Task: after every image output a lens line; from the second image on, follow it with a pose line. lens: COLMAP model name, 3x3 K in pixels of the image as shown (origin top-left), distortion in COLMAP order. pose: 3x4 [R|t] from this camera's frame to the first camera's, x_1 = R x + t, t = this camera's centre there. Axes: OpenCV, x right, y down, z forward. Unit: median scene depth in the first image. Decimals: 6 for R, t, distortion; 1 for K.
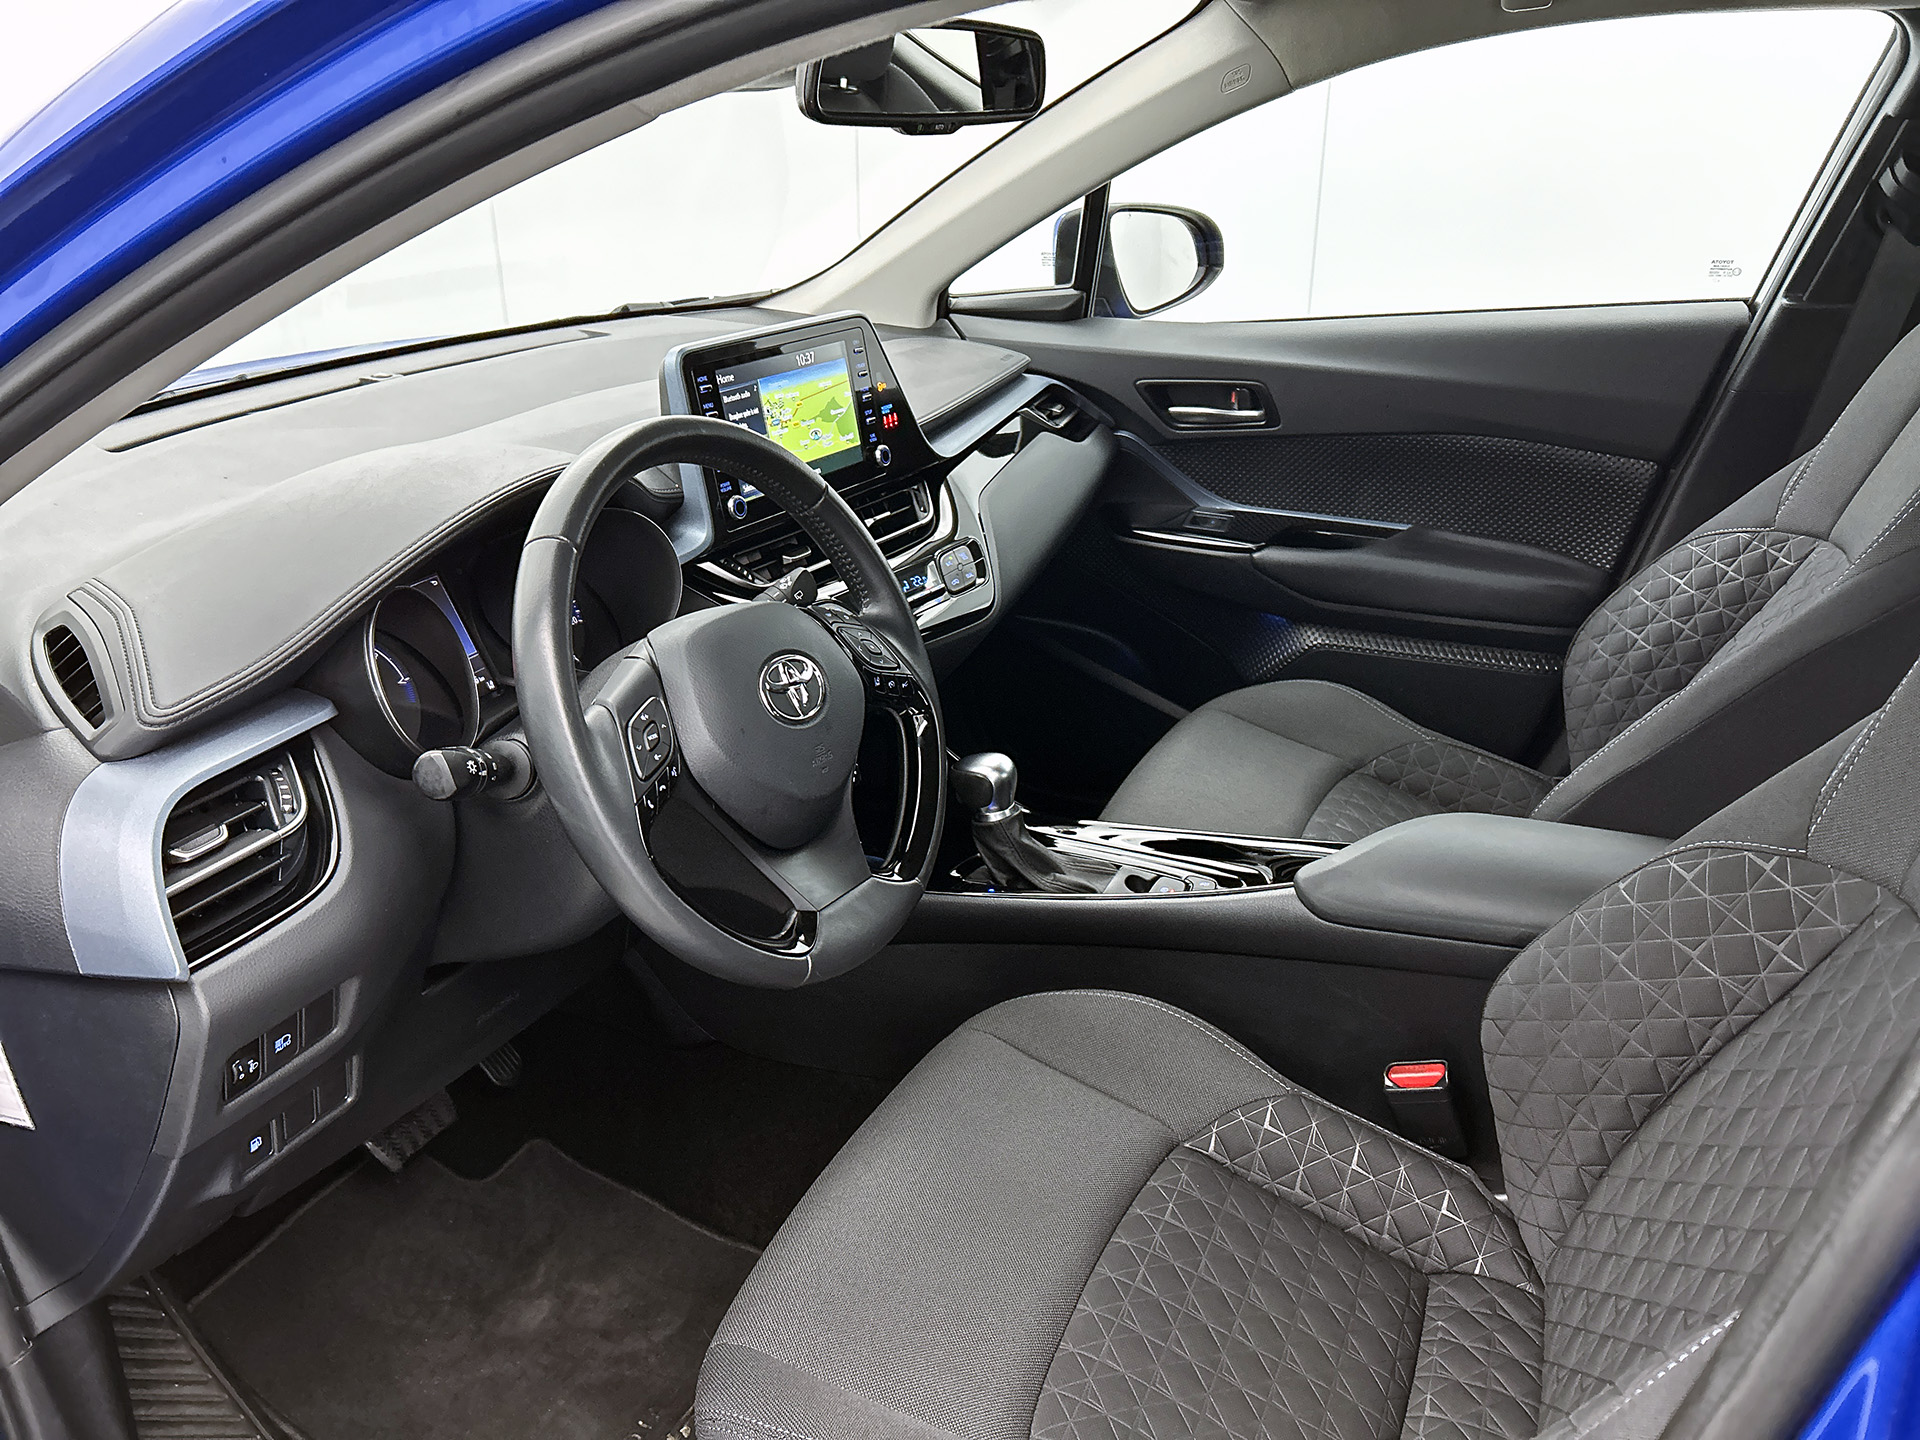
lens RADIAL K [[1446.4, 0, 960.0], [0, 1446.4, 720.0], [0, 0, 1]] dist [0.071386, -0.083446]
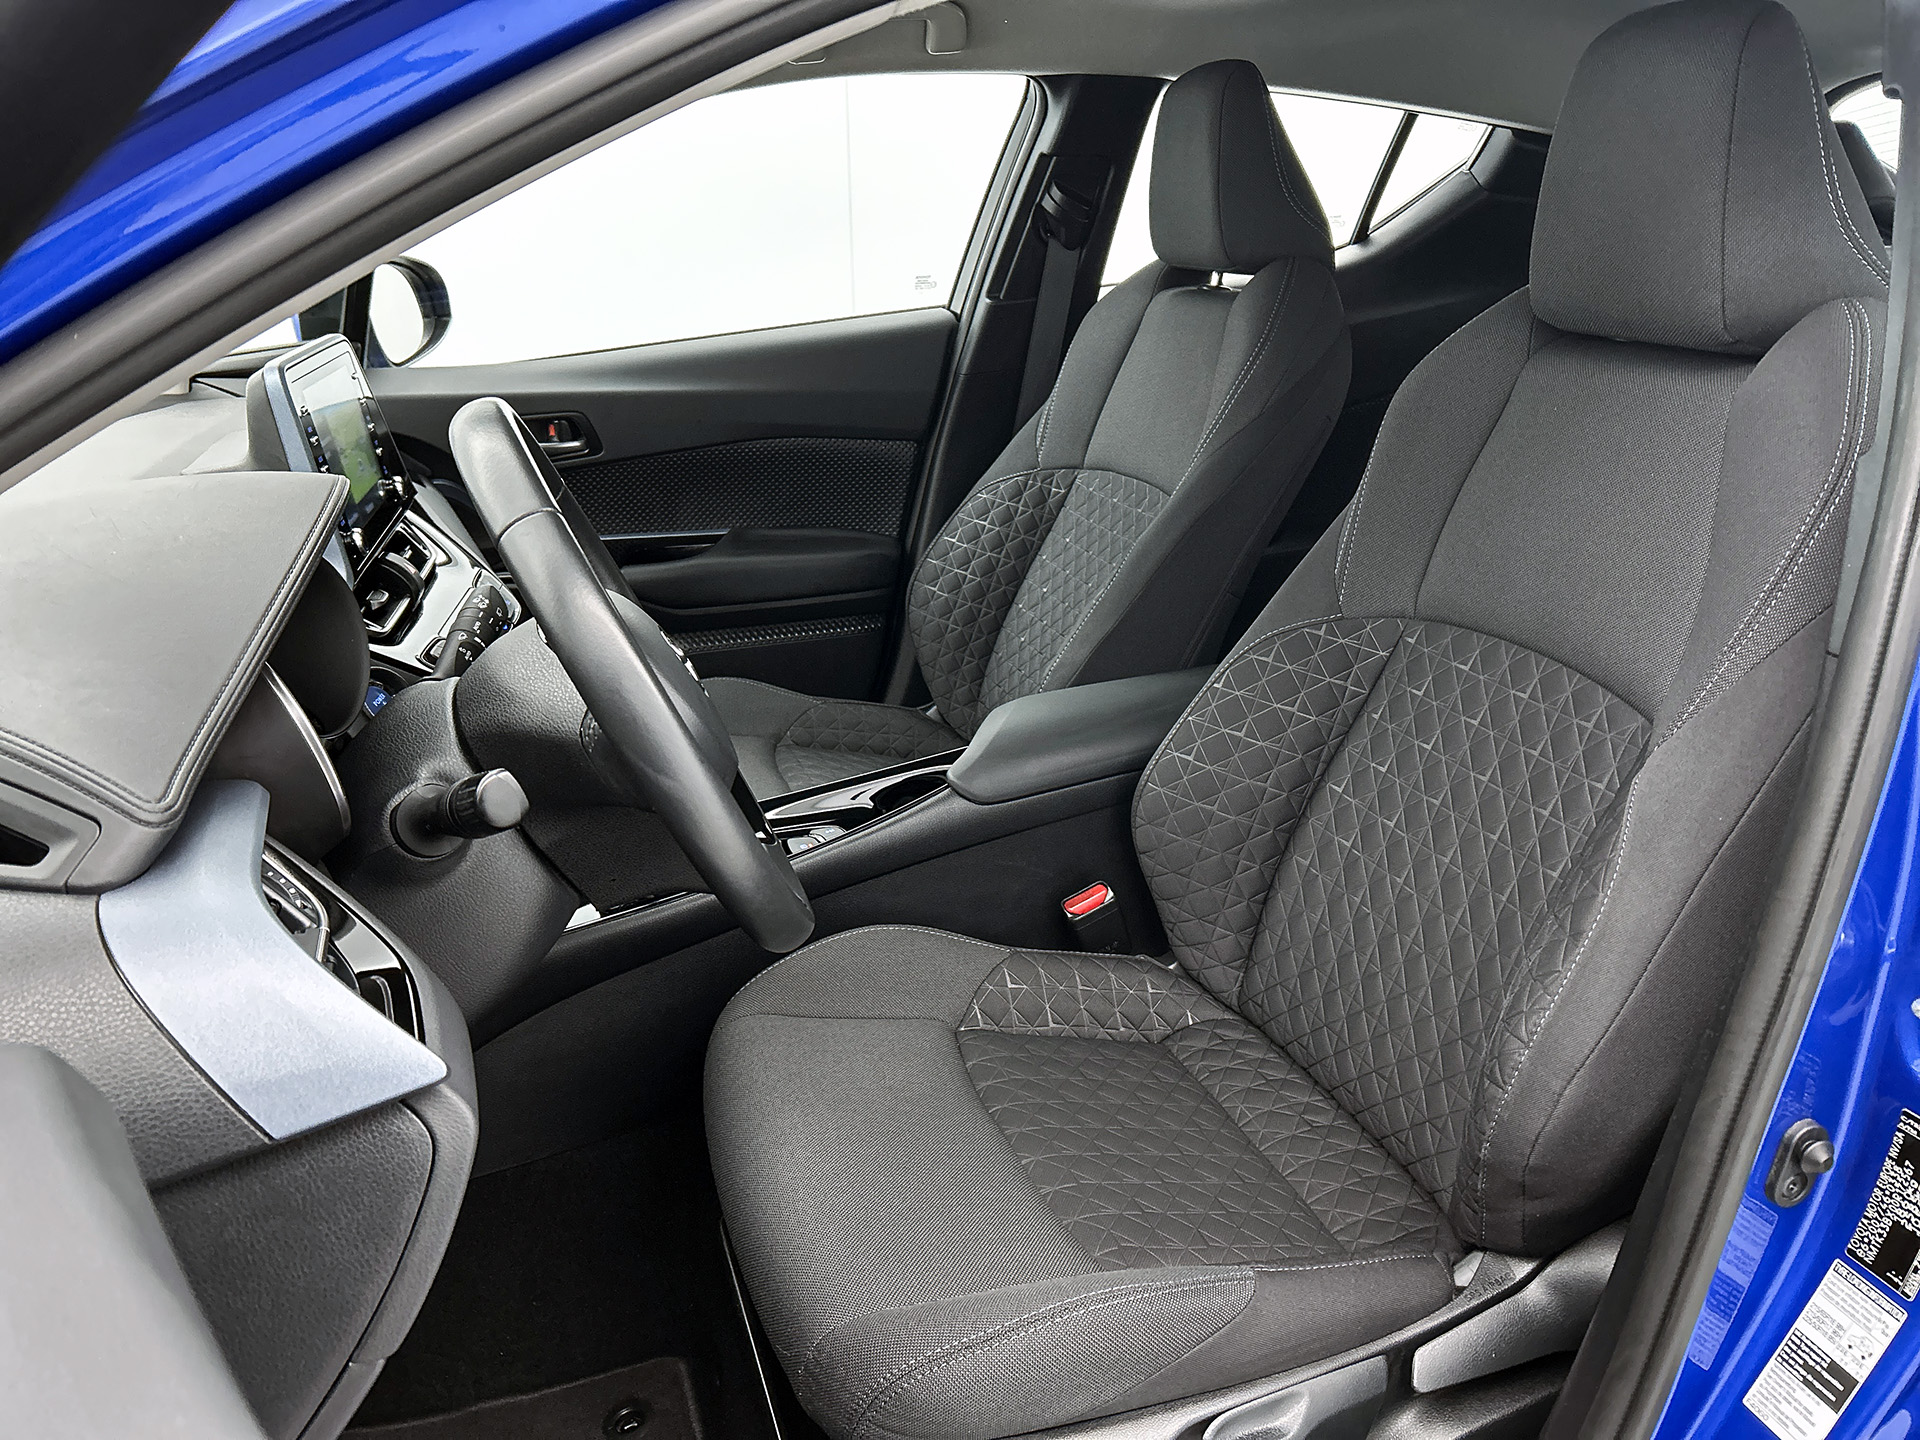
lens RADIAL K [[1432.5, 0, 960.0], [0, 1432.5, 720.0], [0, 0, 1]] dist [0.125390, -0.280957]
pose [[0.726511, -0.232901, 0.646482, -0.370787], [0.277589, 0.960101, 0.033933, 0.021144], [-0.628591, 0.154803, 0.762174, 0.096186]]
